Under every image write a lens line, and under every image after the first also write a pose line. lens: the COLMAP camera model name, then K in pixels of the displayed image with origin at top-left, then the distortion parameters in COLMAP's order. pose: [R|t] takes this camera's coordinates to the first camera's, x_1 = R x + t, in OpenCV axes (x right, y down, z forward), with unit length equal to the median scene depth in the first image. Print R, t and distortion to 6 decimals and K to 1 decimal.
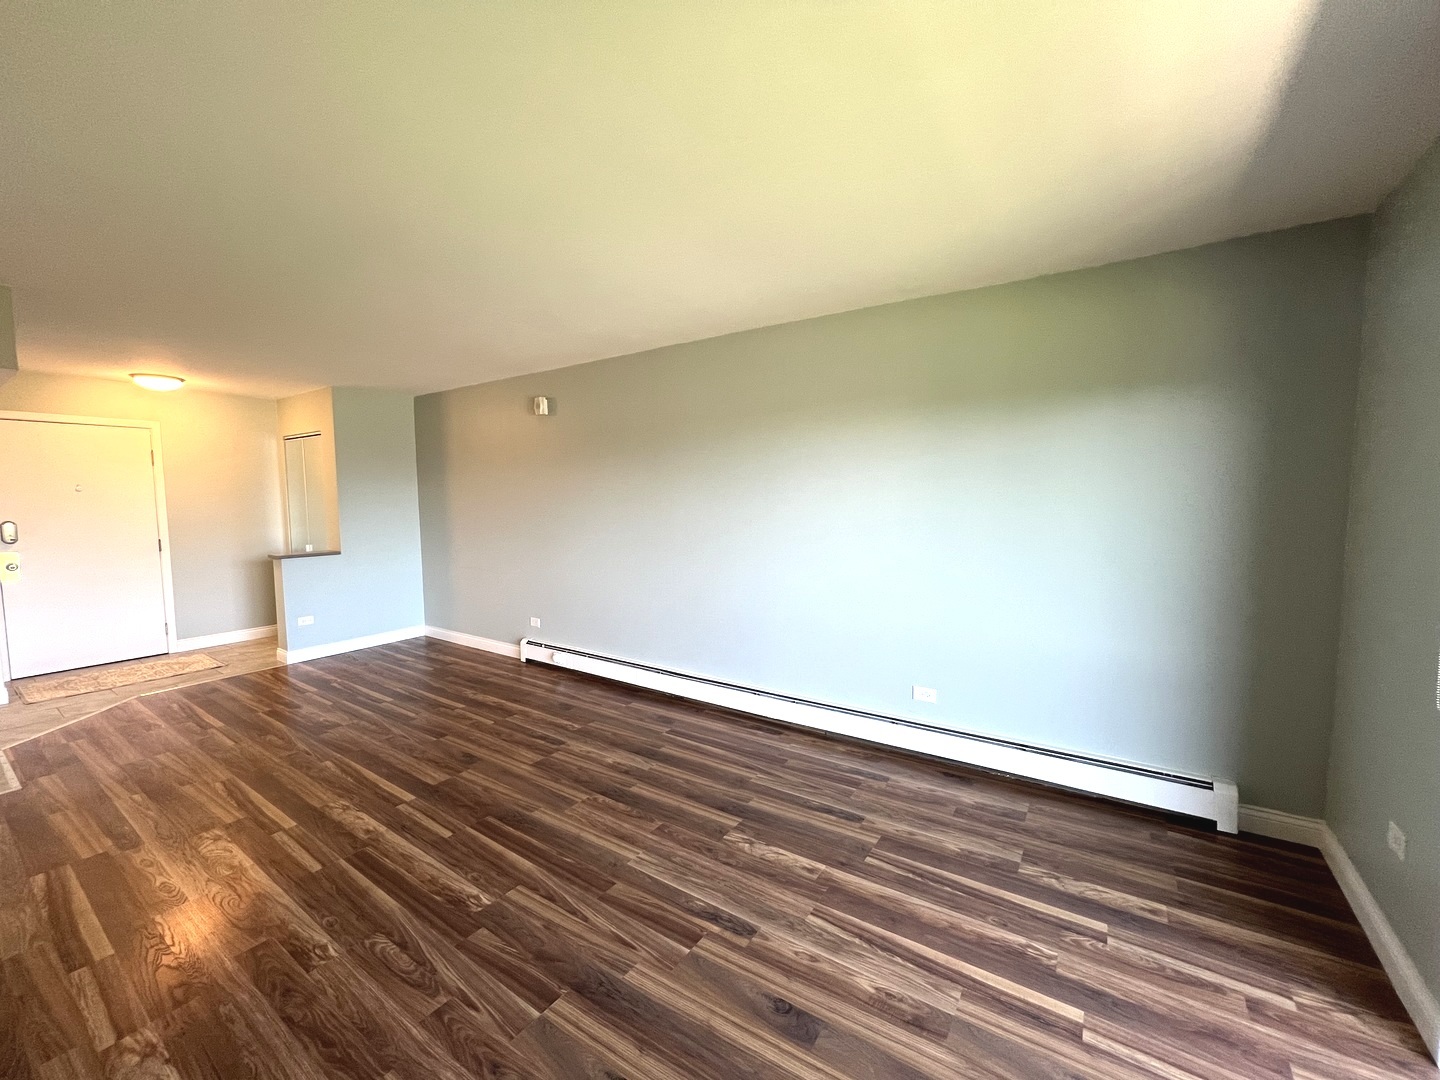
lens RADIAL K [[578.0, 0, 720.6], [0, 578.0, 537.5], [0, 0, 1]] dist [-0.001018, 0.000547]
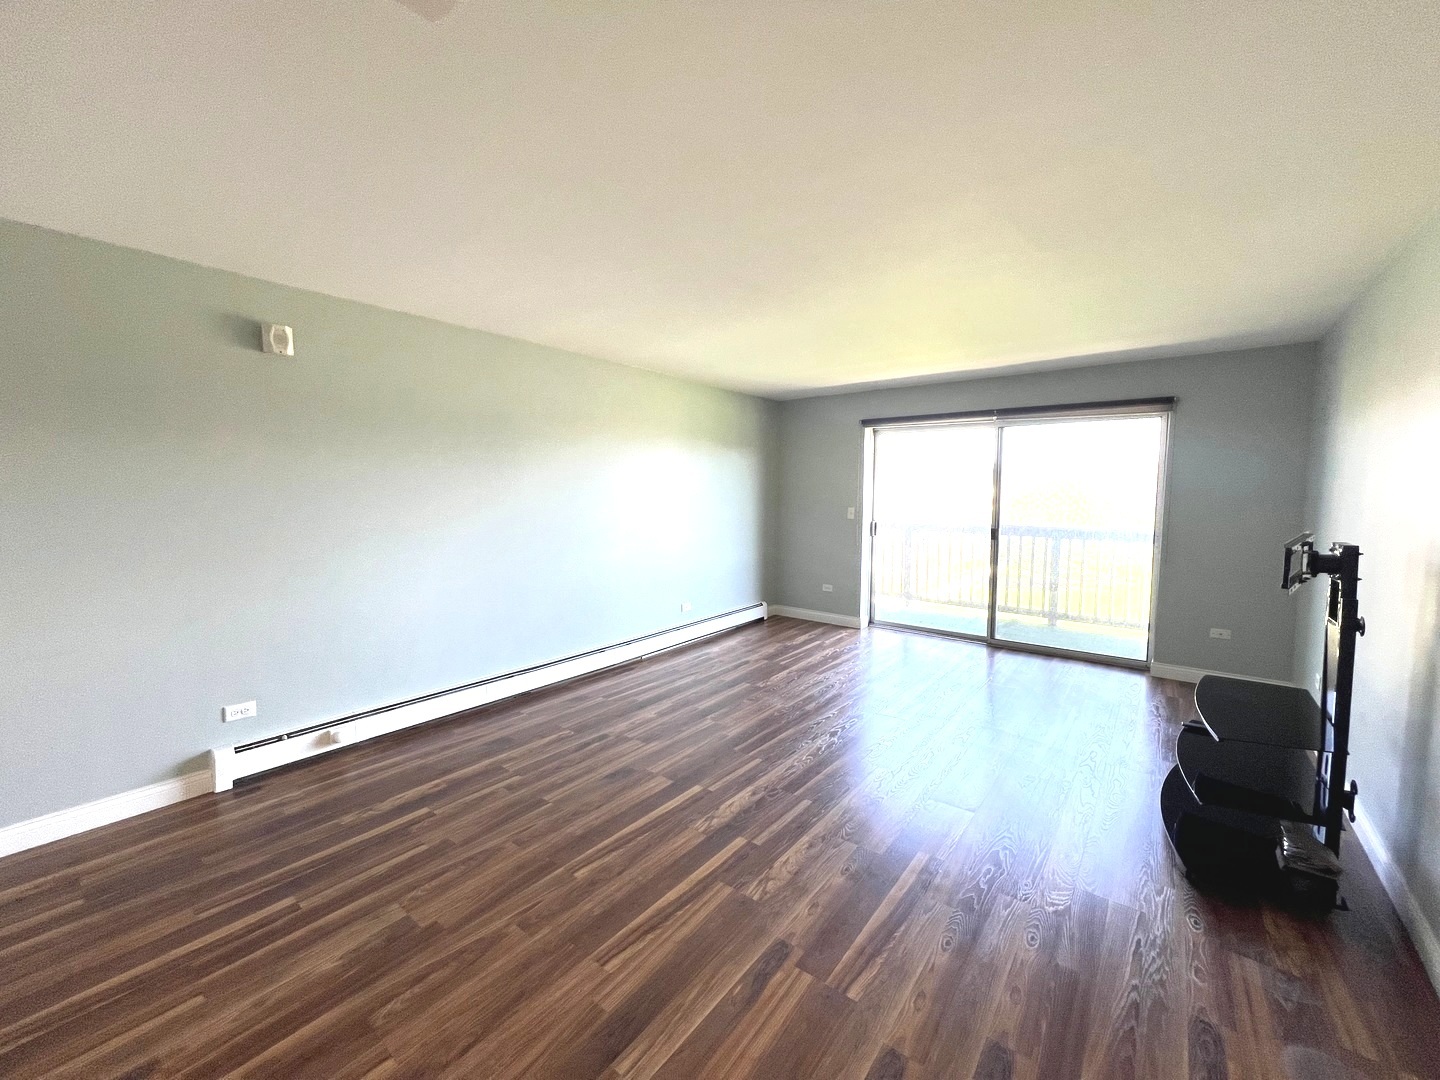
lens RADIAL K [[578.0, 0, 721.0], [0, 578.0, 534.3], [0, 0, 1]] dist [-0.001018, 0.000547]
pose [[0.062412, -0.067430, 0.995770, -1.340883], [0.068577, 0.995647, 0.063123, -0.046328], [-0.995692, 0.064348, 0.066764, 0.764819]]
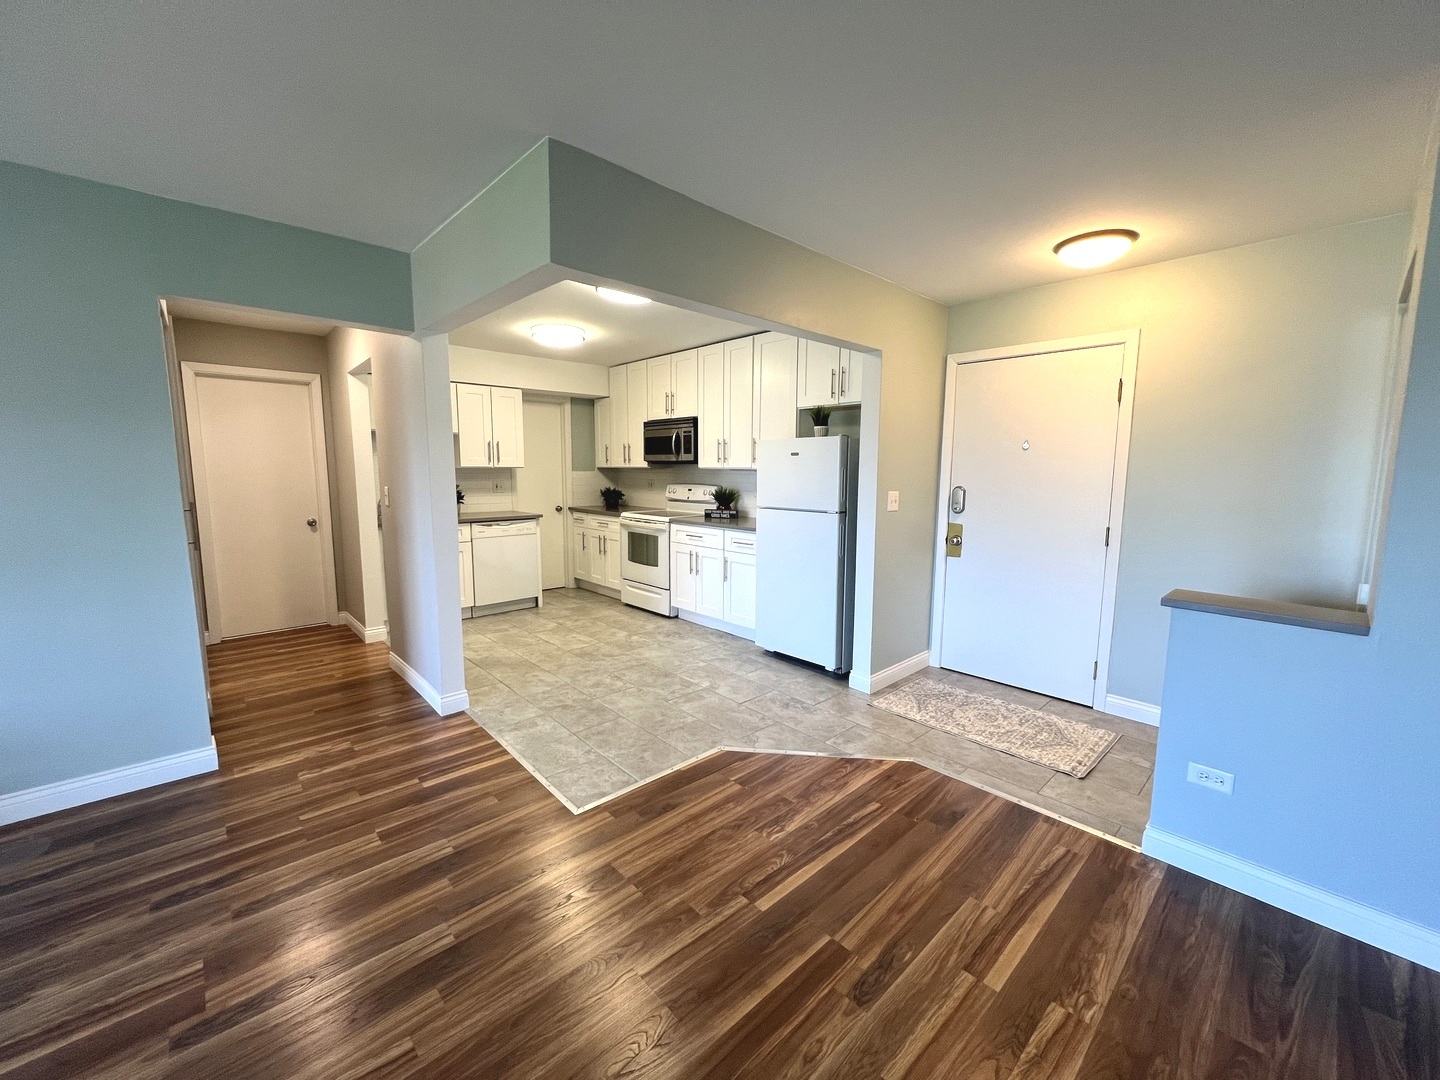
lens RADIAL K [[578.0, 0, 720.2], [0, 578.0, 536.1], [0, 0, 1]] dist [-0.001018, 0.000547]
pose [[-0.215312, 0.122218, -0.968867, -0.486238], [-0.078185, 0.986795, 0.141854, -0.070103], [0.973411, 0.106294, -0.202913, 1.221468]]
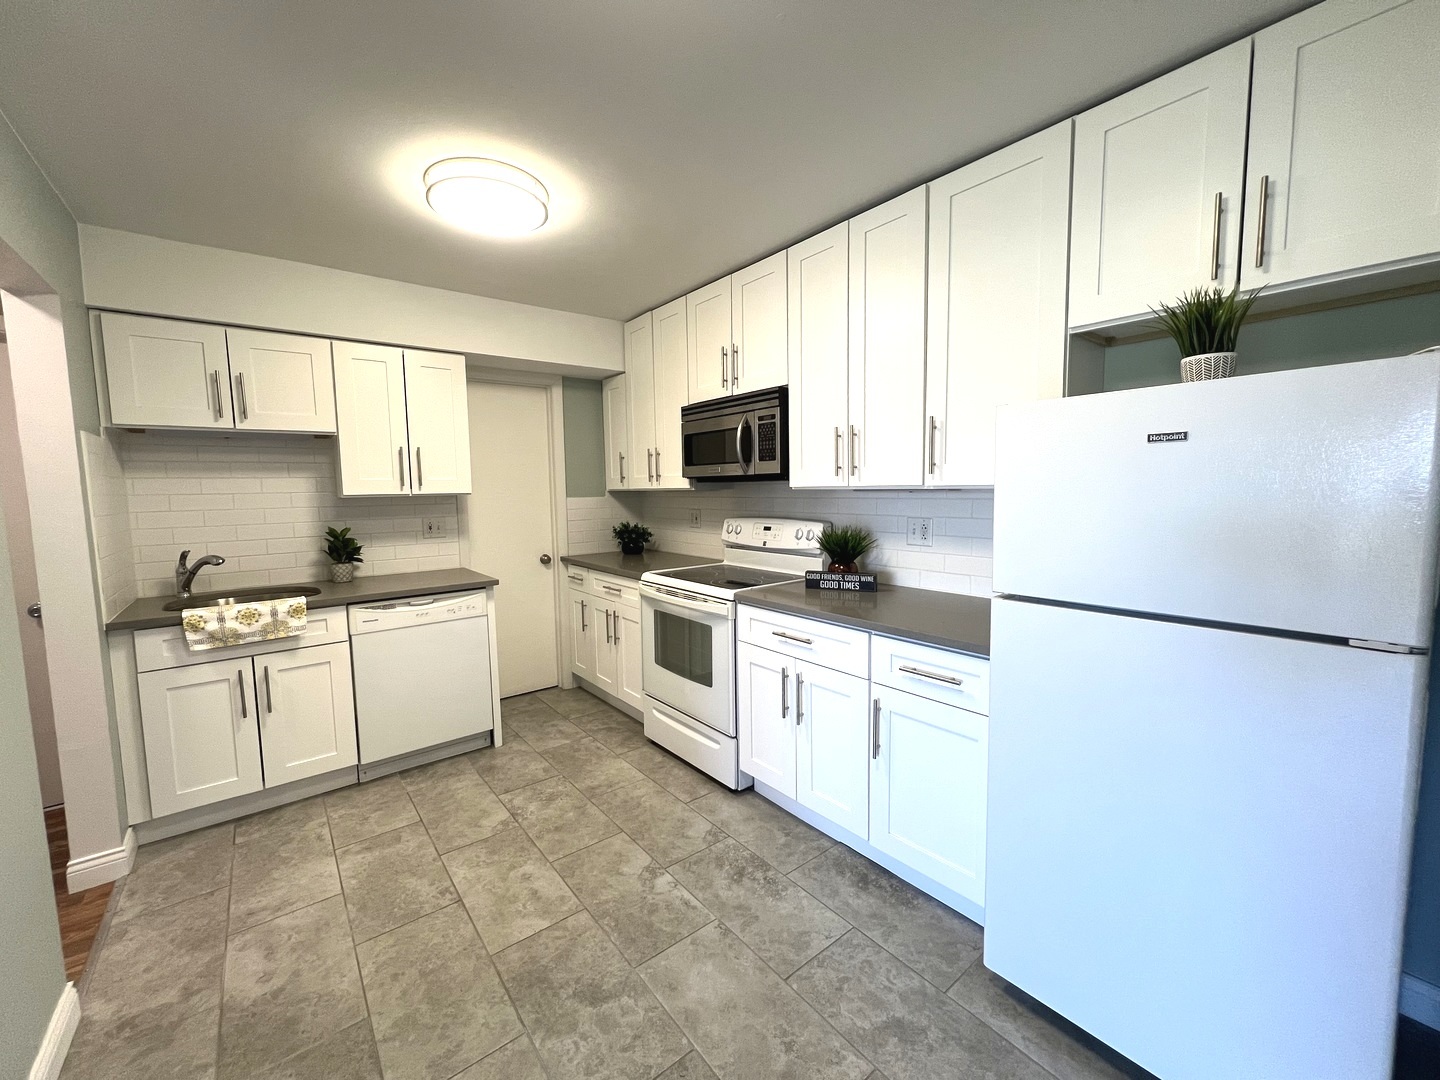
lens RADIAL K [[578.0, 0, 716.0], [0, 578.0, 539.5], [0, 0, 1]] dist [-0.001018, 0.000547]
pose [[-0.293527, 0.099654, -0.950742, -1.290162], [-0.054106, 0.991225, 0.120602, -0.043506], [0.954418, 0.086841, -0.285560, 0.940473]]
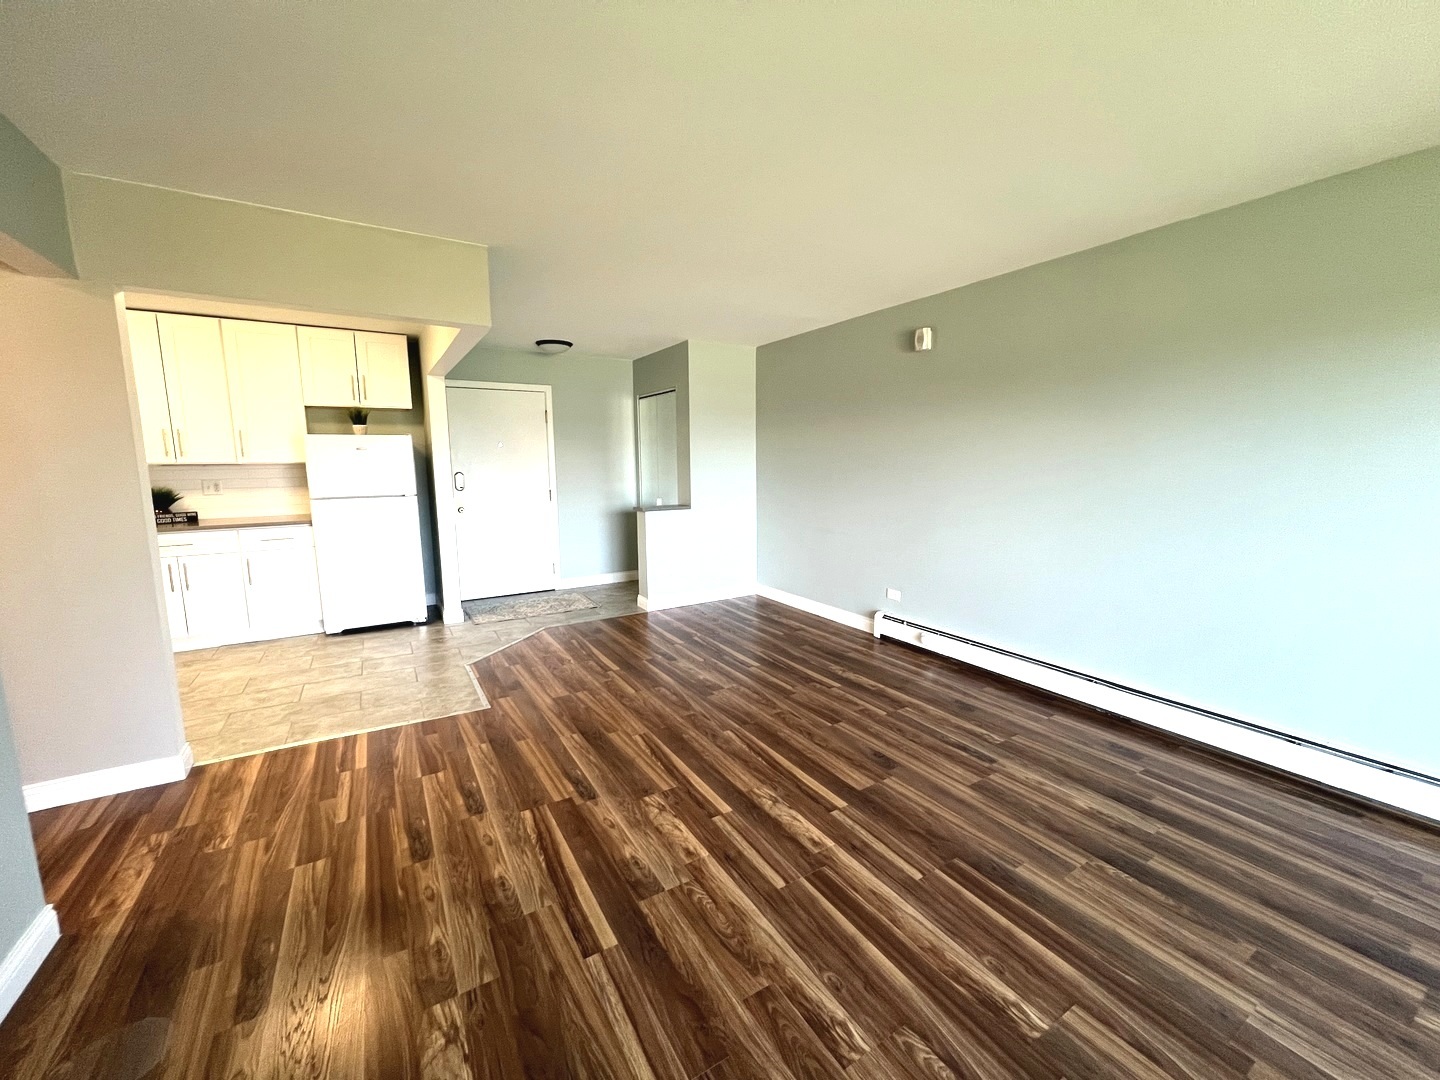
lens RADIAL K [[578.0, 0, 719.1], [0, 578.0, 536.3], [0, 0, 1]] dist [-0.001018, 0.000547]
pose [[0.911453, 0.055544, -0.407637, -0.334929], [-0.029332, 0.997096, 0.070279, 0.008108], [0.410357, -0.052099, 0.910436, 0.160611]]
